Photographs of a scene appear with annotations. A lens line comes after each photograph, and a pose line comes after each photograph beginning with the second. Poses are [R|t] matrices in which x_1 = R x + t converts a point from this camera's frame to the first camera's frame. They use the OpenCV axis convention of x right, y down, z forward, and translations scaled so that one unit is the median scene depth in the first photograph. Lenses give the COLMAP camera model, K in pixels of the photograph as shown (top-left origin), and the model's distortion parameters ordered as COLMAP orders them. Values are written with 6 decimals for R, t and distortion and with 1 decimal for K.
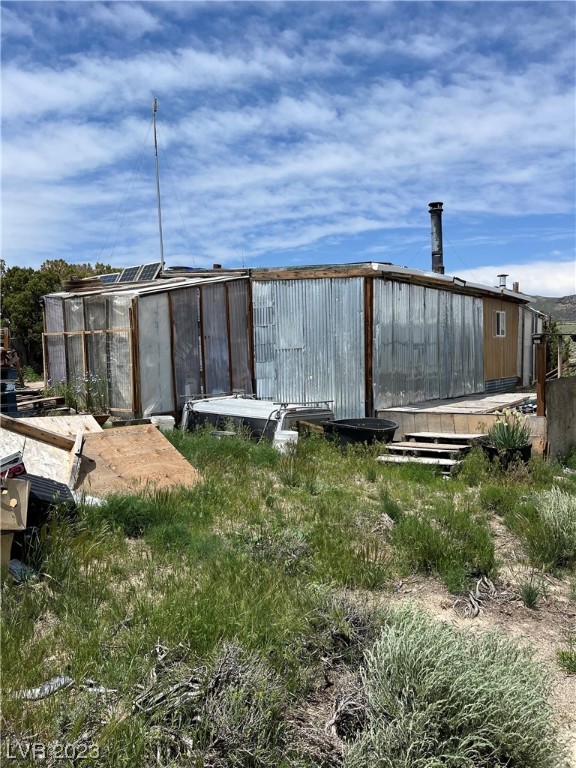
lens RADIAL K [[571.0, 0, 286.6], [0, 571.0, 388.8], [0, 0, 1]] dist [0.069399, -0.097608]
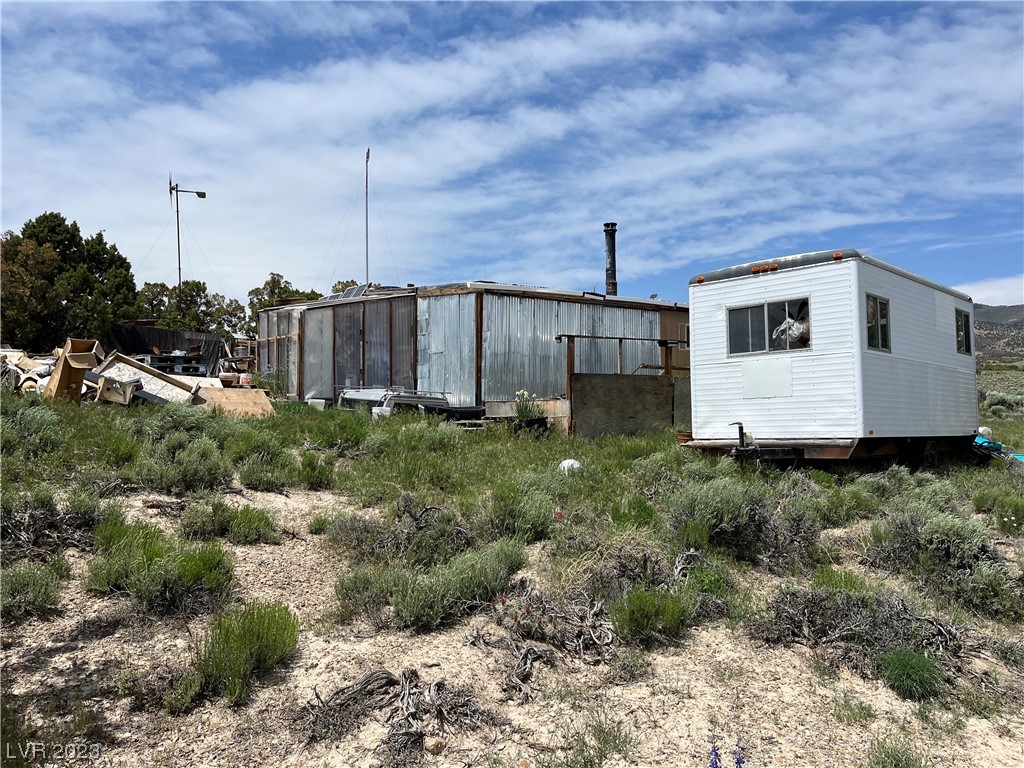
lens RADIAL K [[760.9, 0, 514.6], [0, 760.9, 383.7], [0, 0, 1]] dist [0.071355, -0.093045]
pose [[0.963390, 0.015622, -0.267648, 0.017975], [-0.036509, 0.996646, -0.073240, 0.003230], [0.265606, 0.080330, 0.960729, -0.014870]]
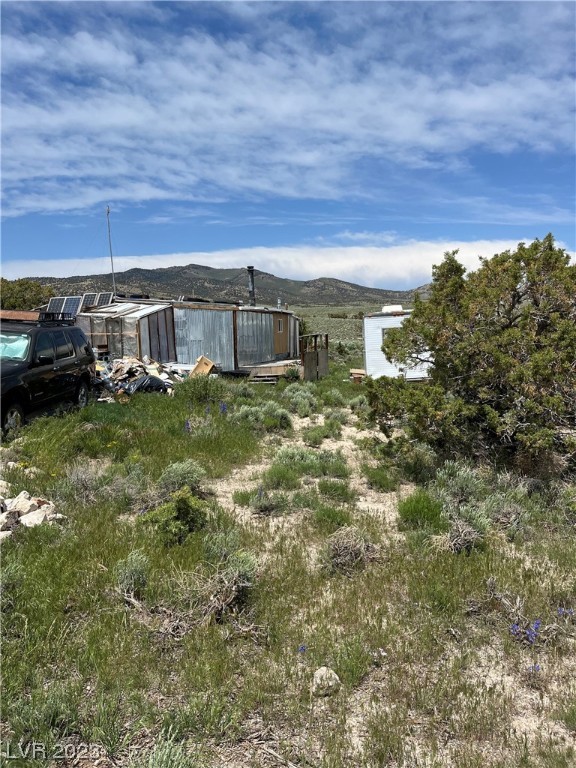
lens RADIAL K [[593.1, 0, 295.0], [0, 593.1, 384.6], [0, 0, 1]] dist [0.056195, -0.083196]
pose [[0.908248, -0.041501, 0.416368, -0.085661], [0.032193, 0.999051, 0.029353, -0.001979], [-0.417191, -0.013256, 0.908722, 0.056157]]
